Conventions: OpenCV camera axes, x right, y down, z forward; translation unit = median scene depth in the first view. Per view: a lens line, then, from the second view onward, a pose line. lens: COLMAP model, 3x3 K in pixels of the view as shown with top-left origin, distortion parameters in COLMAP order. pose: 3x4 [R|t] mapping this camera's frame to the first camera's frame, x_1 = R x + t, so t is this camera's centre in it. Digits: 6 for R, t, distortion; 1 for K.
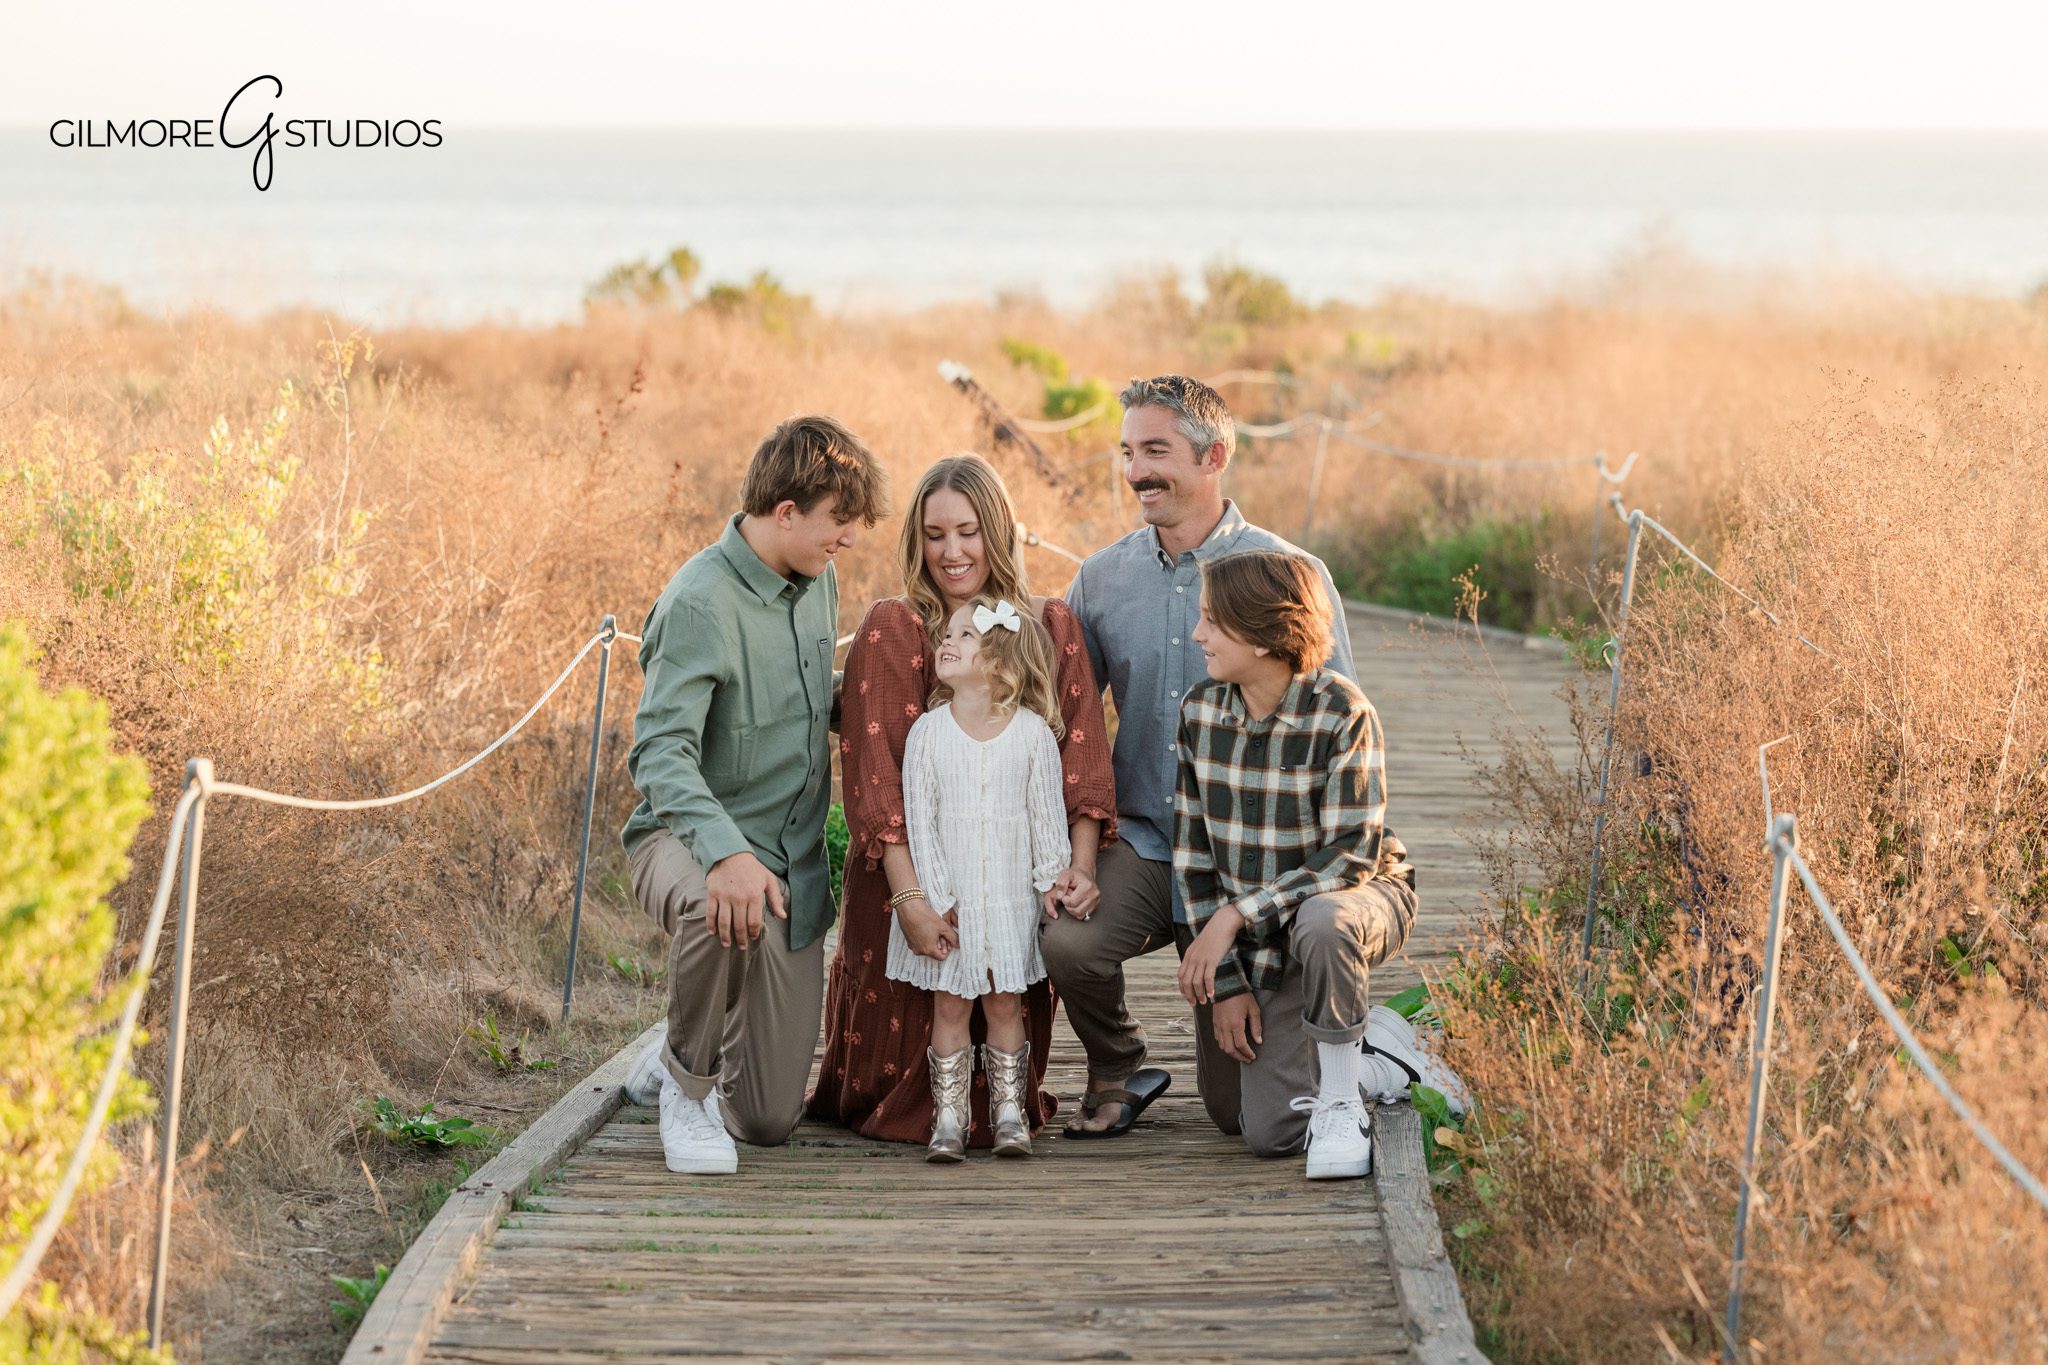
lens RADIAL K [[6499.2, 0, 1066.3], [0, 6499.2, 681.8], [0, 0, 1]] dist [0.028046, -1.216962]
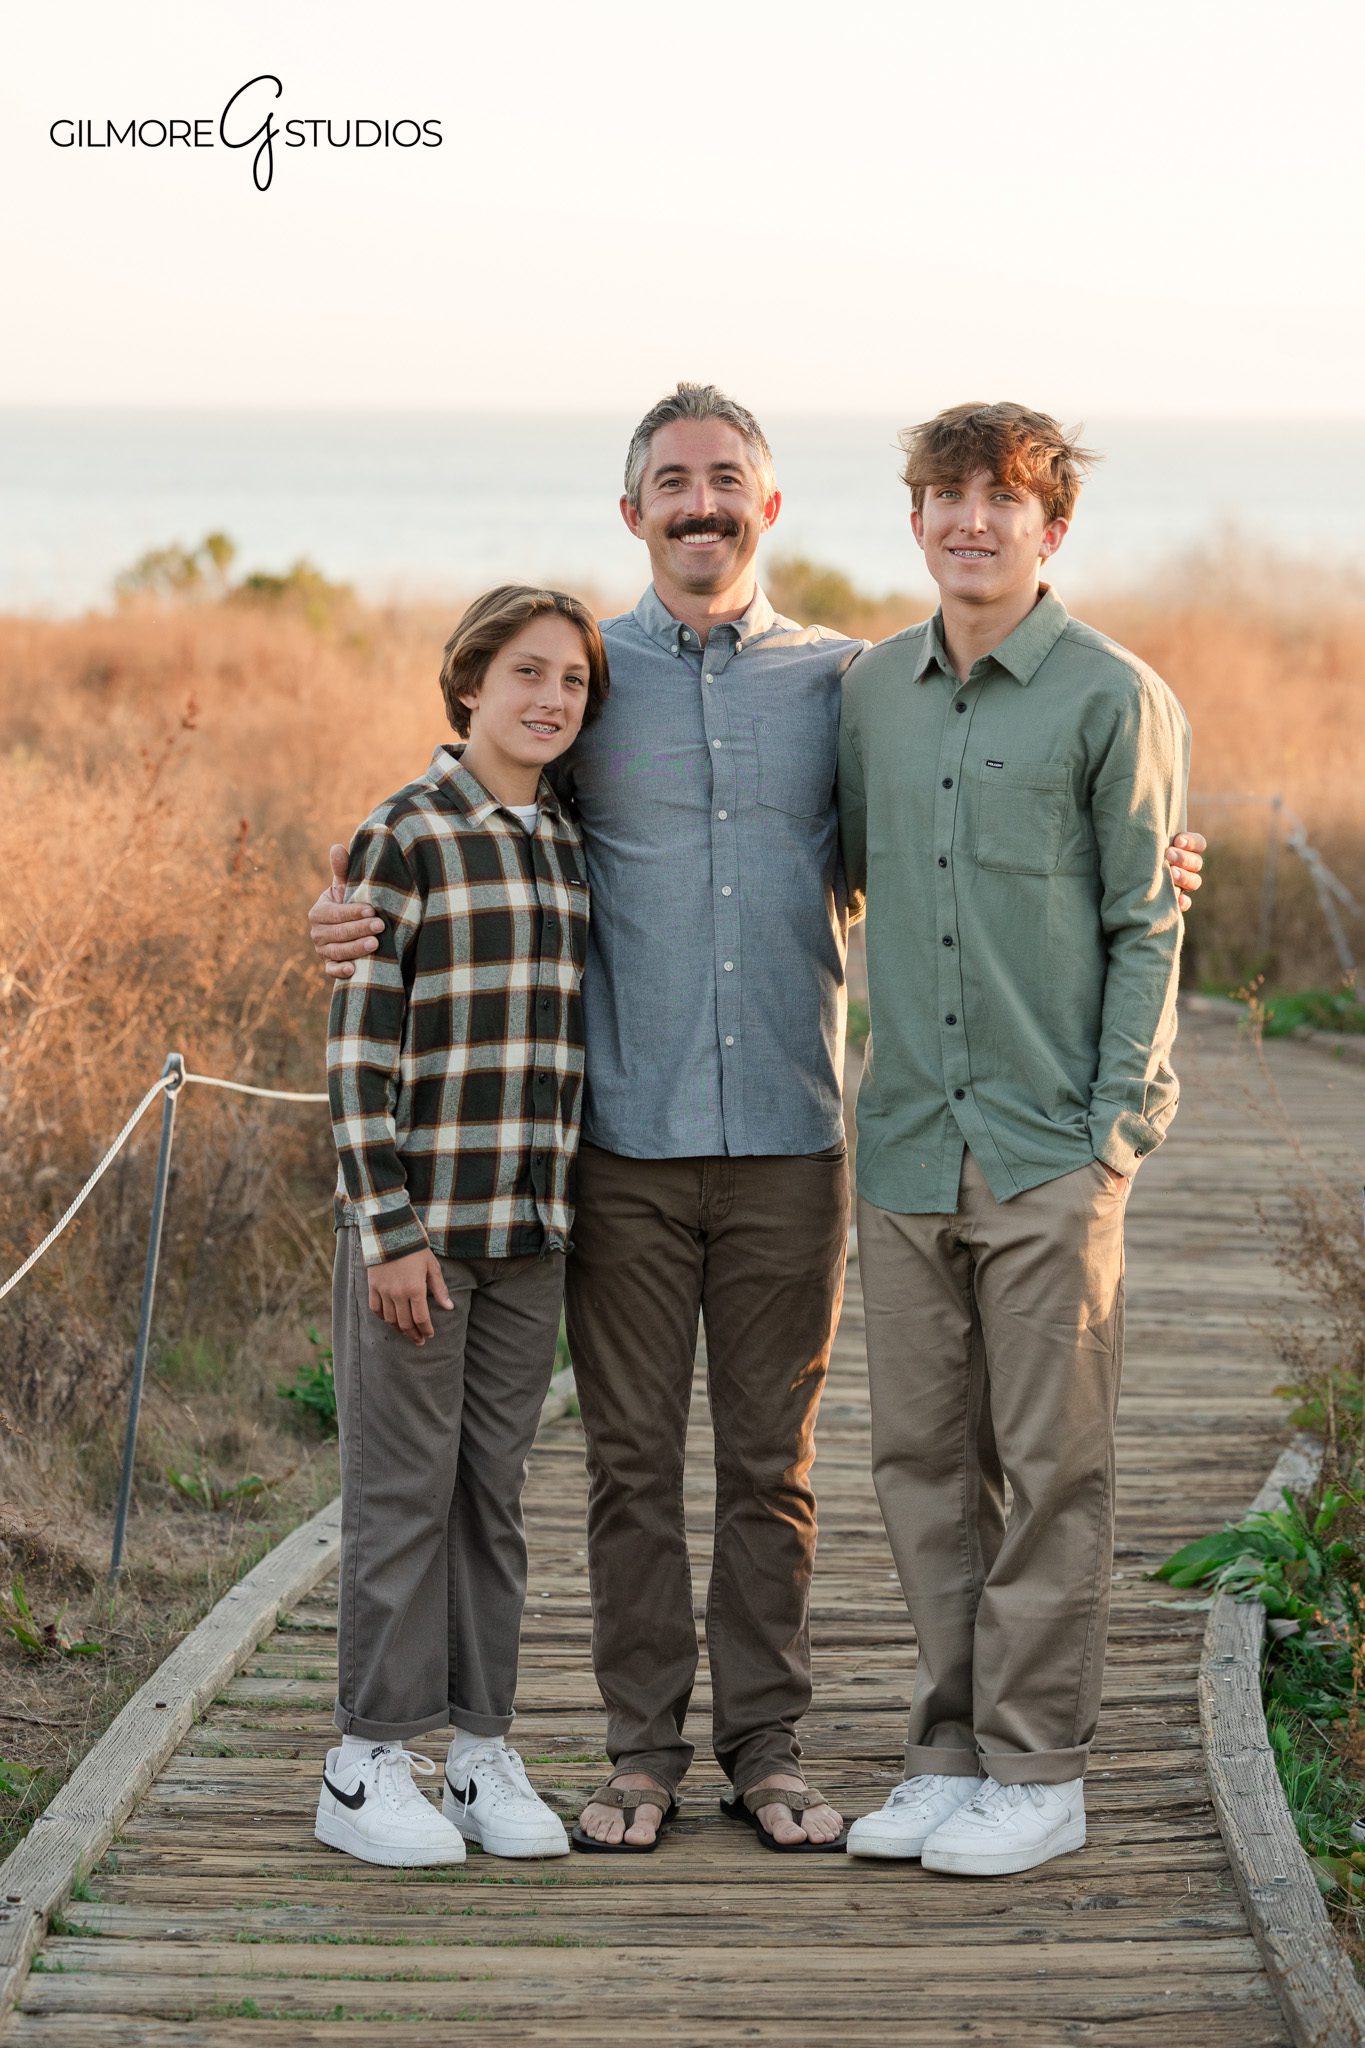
lens RADIAL K [[5716.8, 0, 682.5], [0, 5716.8, 1024.0], [0, 0, 1]] dist [-0.015239, -0.833206]
pose [[0.999575, 0.006809, 0.028329, -0.034462], [-0.007445, 0.999721, 0.022428, -0.034107], [-0.028168, -0.022629, 0.999347, 0.378394]]
